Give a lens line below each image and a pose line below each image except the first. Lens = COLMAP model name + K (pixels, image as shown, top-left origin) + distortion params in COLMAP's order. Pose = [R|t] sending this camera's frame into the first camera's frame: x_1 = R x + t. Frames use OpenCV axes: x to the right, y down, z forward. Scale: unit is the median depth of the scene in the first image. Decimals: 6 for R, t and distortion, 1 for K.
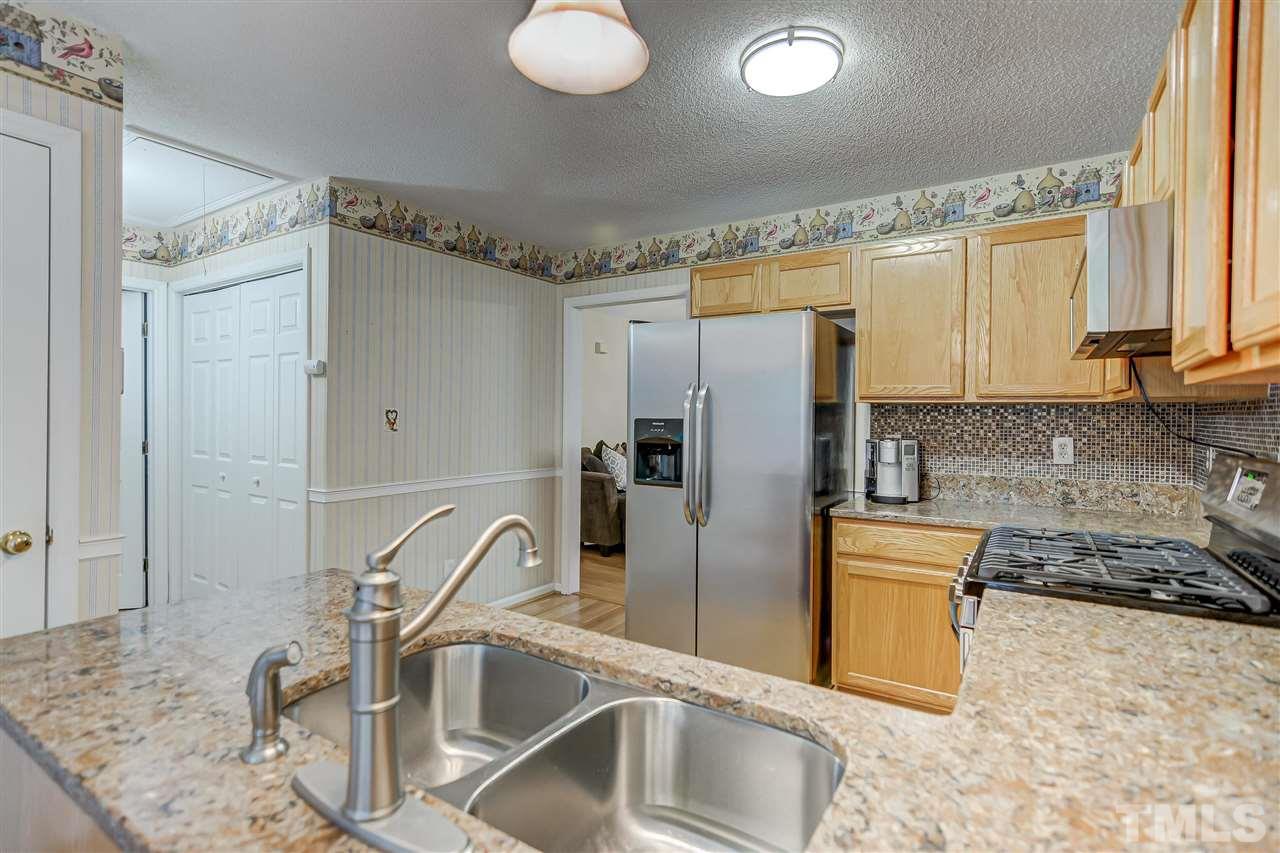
lens RADIAL K [[620.8, 0, 640.1], [0, 620.8, 421.9], [0, 0, 1]] dist [-0.014609, 0.005578]
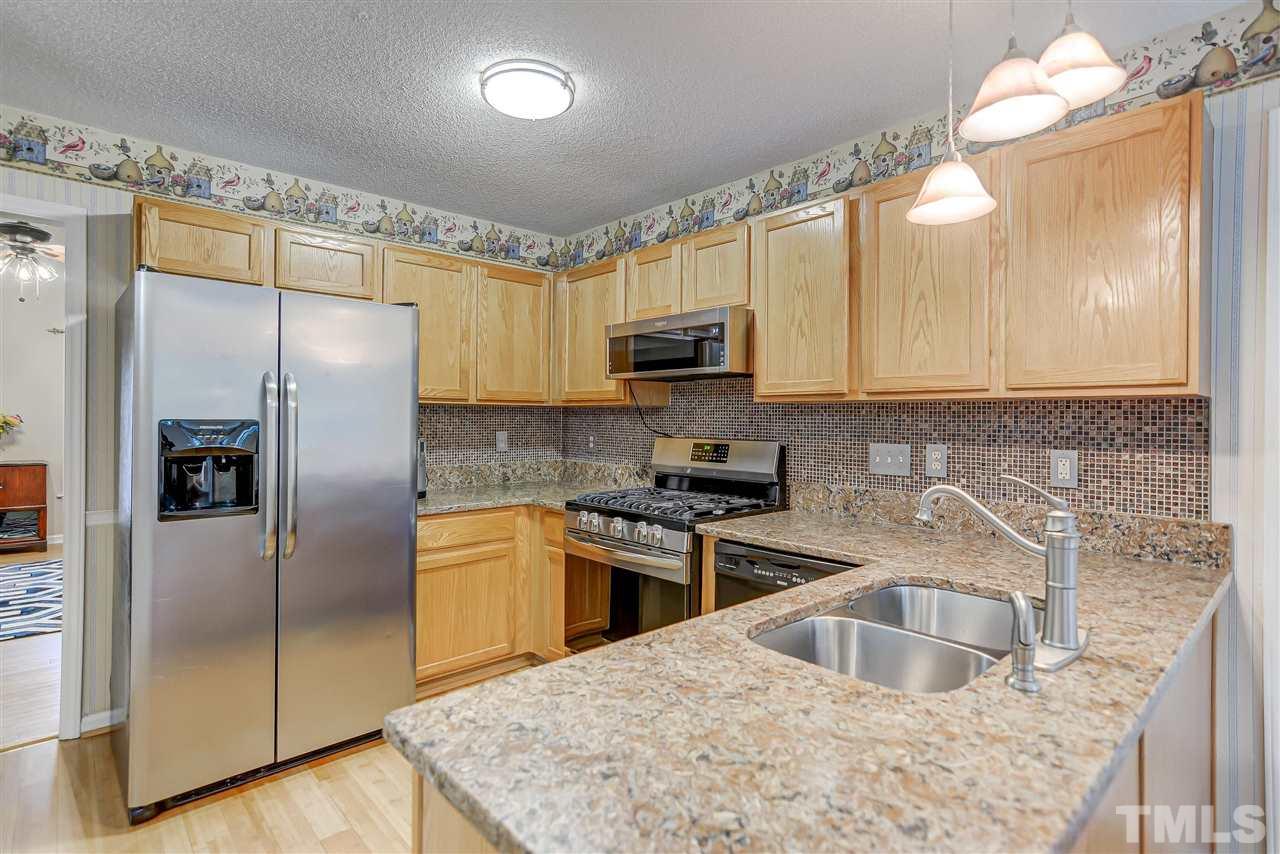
lens RADIAL K [[621.6, 0, 640.4], [0, 621.6, 418.3], [0, 0, 1]] dist [0.002363, -0.000956]
pose [[0.257879, -0.007086, 0.966151, -0.543794], [0.002530, 0.999975, 0.006659, -0.010995], [-0.966174, 0.000728, 0.257891, 0.375315]]
